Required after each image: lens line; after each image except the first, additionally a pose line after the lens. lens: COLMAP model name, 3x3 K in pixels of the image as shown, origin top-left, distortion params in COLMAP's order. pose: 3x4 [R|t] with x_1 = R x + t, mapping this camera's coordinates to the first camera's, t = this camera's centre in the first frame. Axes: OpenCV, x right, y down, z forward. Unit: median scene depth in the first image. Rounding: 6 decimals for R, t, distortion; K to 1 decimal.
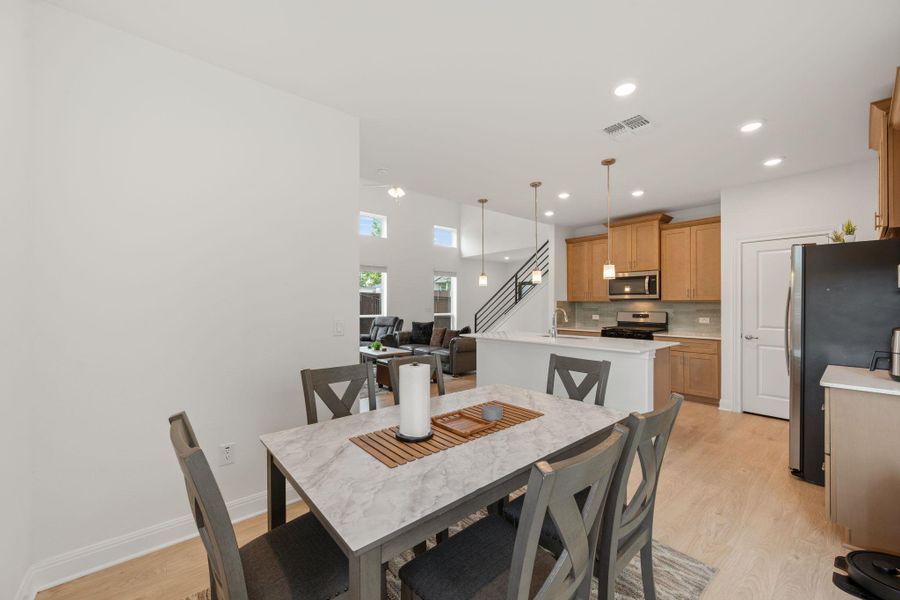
lens RADIAL K [[352.4, 0, 449.4], [0, 352.4, 303.6], [0, 0, 1]] dist [0.001299, 0.000105]
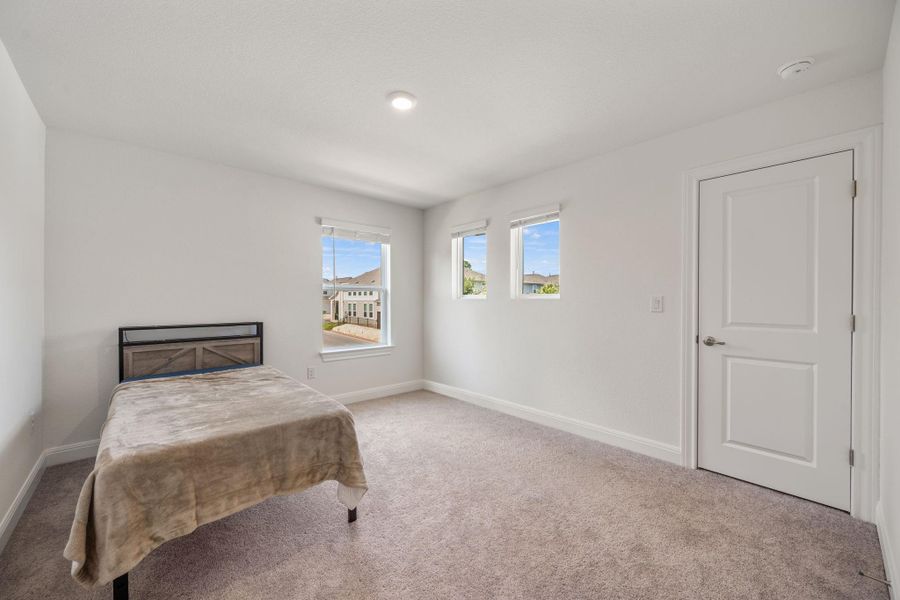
lens RADIAL K [[352.4, 0, 453.2], [0, 352.4, 302.7], [0, 0, 1]] dist [0.001299, 0.000105]
pose [[0.999593, -0.005741, 0.027961, 0.313063], [0.005411, 0.999915, 0.011866, 0.016826], [-0.028027, -0.011710, 0.999539, 0.328896]]
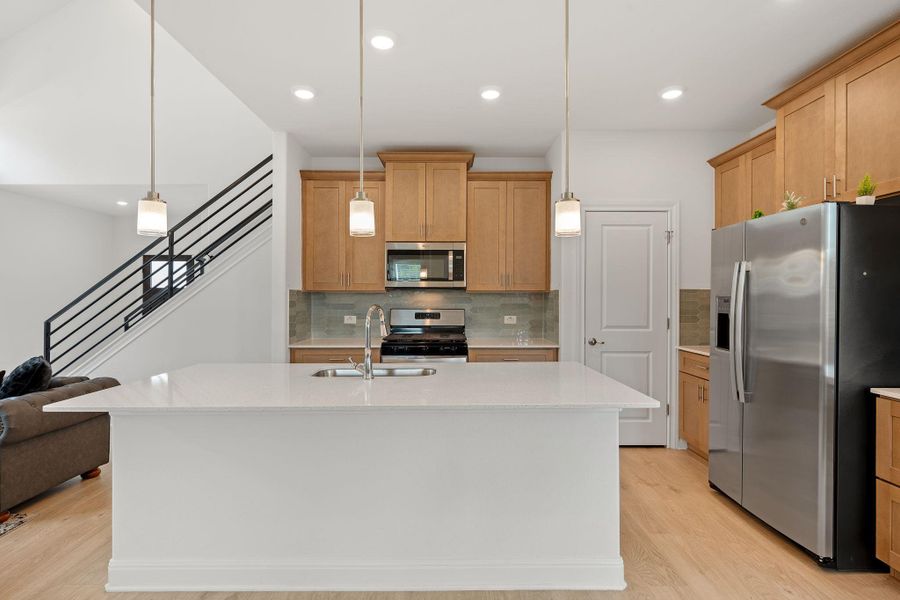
lens RADIAL K [[442.0, 0, 450.1], [0, 442.0, 297.5], [0, 0, 1]] dist [0.000695, 0.000226]
pose [[0.644524, 0.001560, 0.764582, -0.026963], [-0.001820, 0.999998, -0.000507, 0.003594], [-0.764582, -0.001065, 0.644526, 0.483940]]
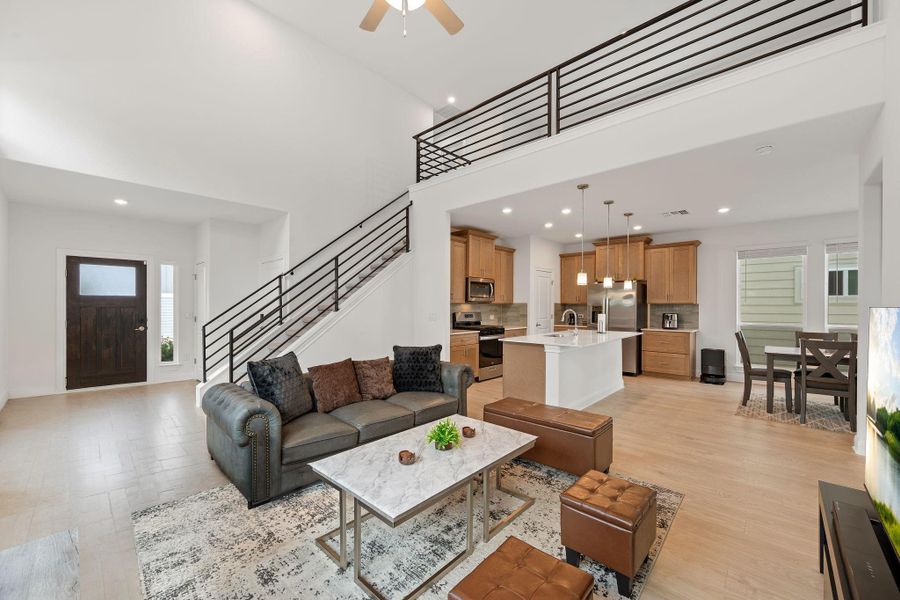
lens RADIAL K [[352.4, 0, 449.0], [0, 352.4, 307.5], [0, 0, 1]] dist [0.001299, 0.000105]
pose [[-0.116025, -0.003477, 0.993240, -0.627165], [-0.000667, 0.999994, 0.003423, 0.002782], [-0.993246, -0.000265, -0.116027, 1.238994]]
